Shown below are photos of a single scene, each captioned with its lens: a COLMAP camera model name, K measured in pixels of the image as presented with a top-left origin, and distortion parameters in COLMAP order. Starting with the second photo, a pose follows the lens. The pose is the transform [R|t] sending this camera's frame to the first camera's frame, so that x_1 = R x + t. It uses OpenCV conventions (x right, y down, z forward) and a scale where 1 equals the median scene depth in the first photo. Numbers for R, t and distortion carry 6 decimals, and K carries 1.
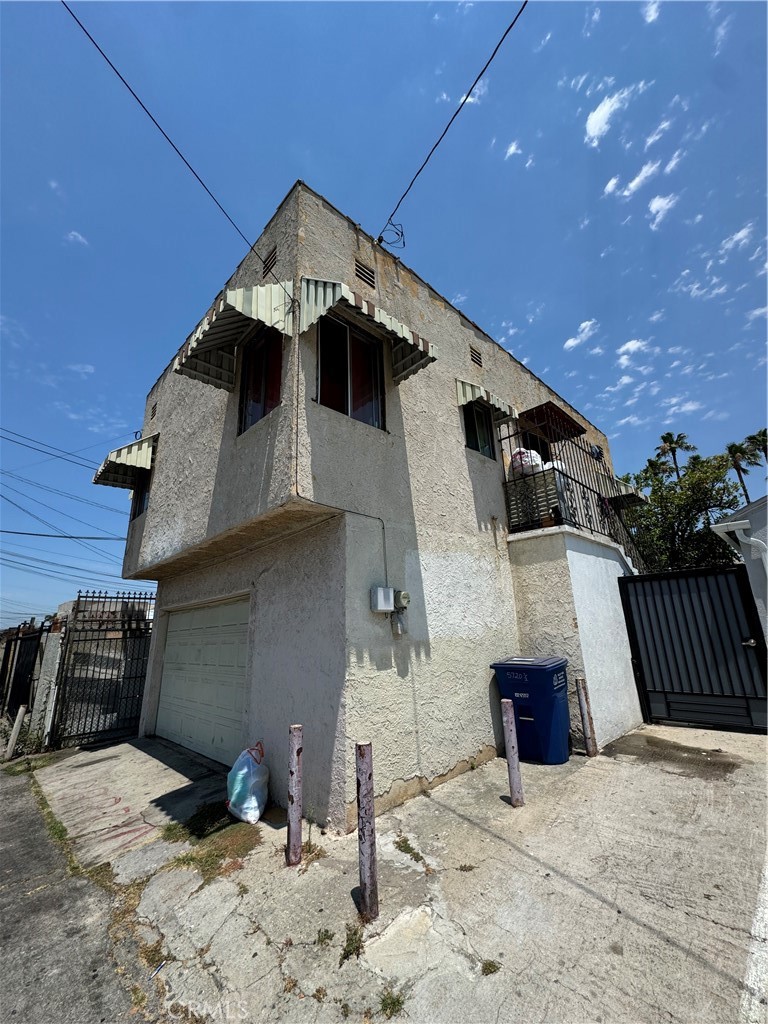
lens RADIAL K [[409.2, 0, 384.0], [0, 409.2, 512.0], [0, 0, 1]] dist [-0.003251, 0.000547]
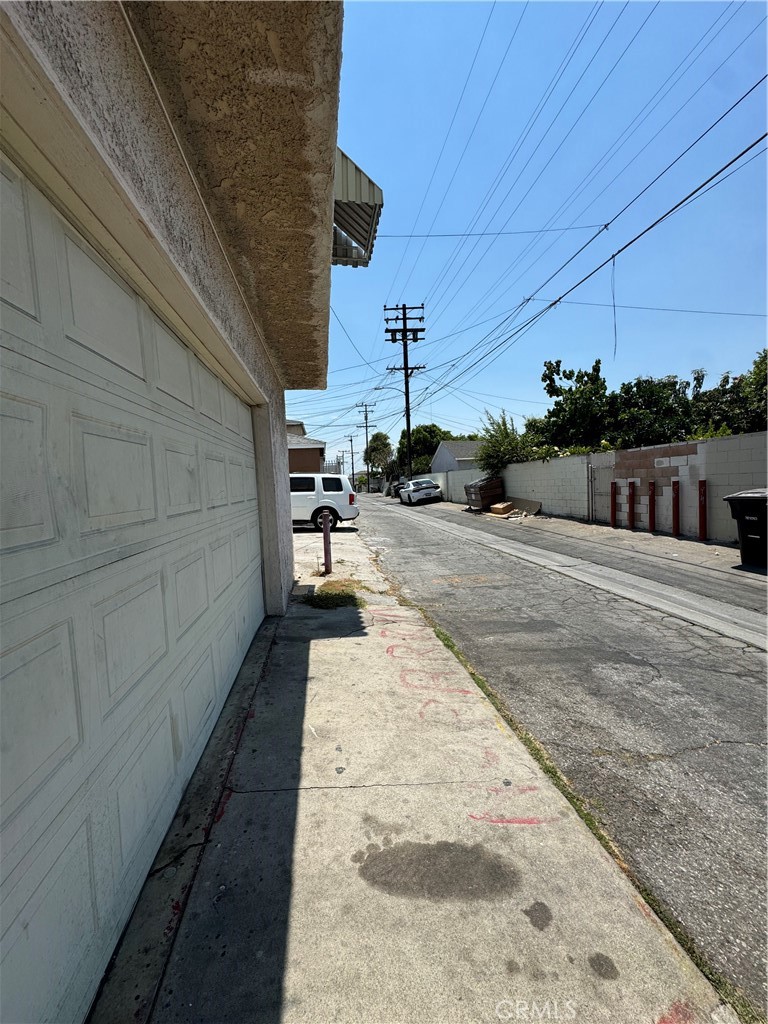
lens RADIAL K [[409.2, 0, 384.0], [0, 409.2, 512.0], [0, 0, 1]] dist [-0.003251, 0.000547]
pose [[-0.812462, 0.031333, 0.582171, -1.151834], [-0.093901, 0.978485, -0.183709, 0.623907], [-0.575402, -0.203923, -0.792040, 1.748931]]
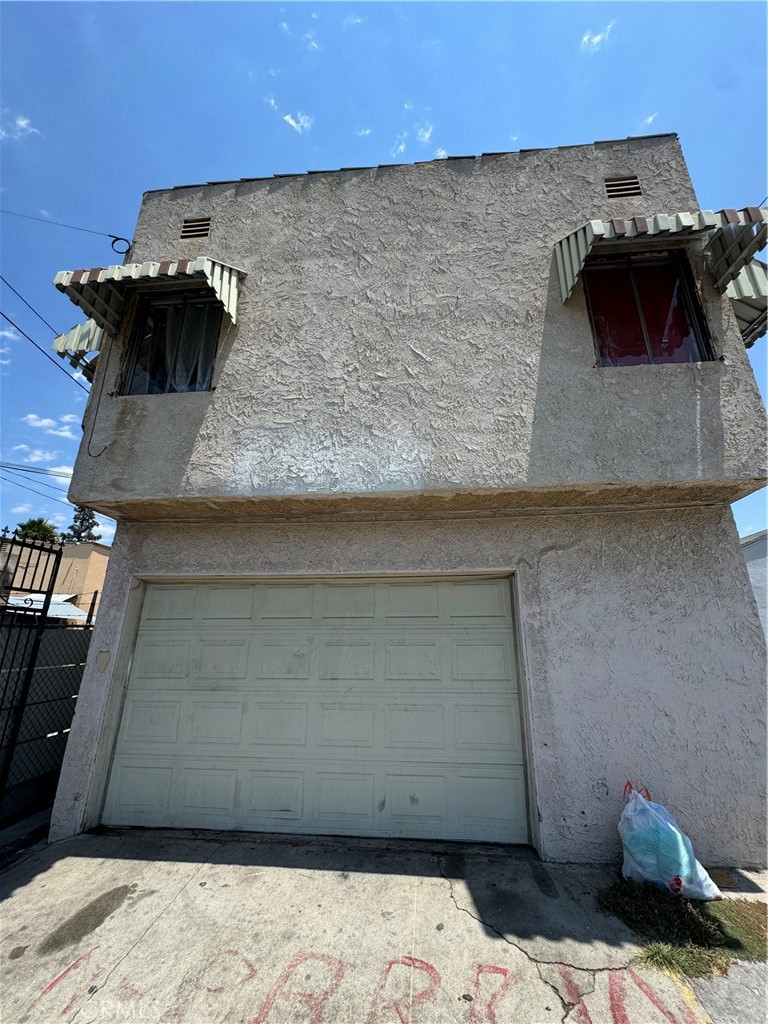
lens RADIAL K [[409.2, 0, 384.0], [0, 409.2, 512.0], [0, 0, 1]] dist [-0.003251, 0.000547]
pose [[0.761458, 0.235924, 0.603756, -1.148773], [-0.213942, 0.970692, -0.109483, 0.264747], [-0.611891, -0.045802, 0.789615, 0.702232]]
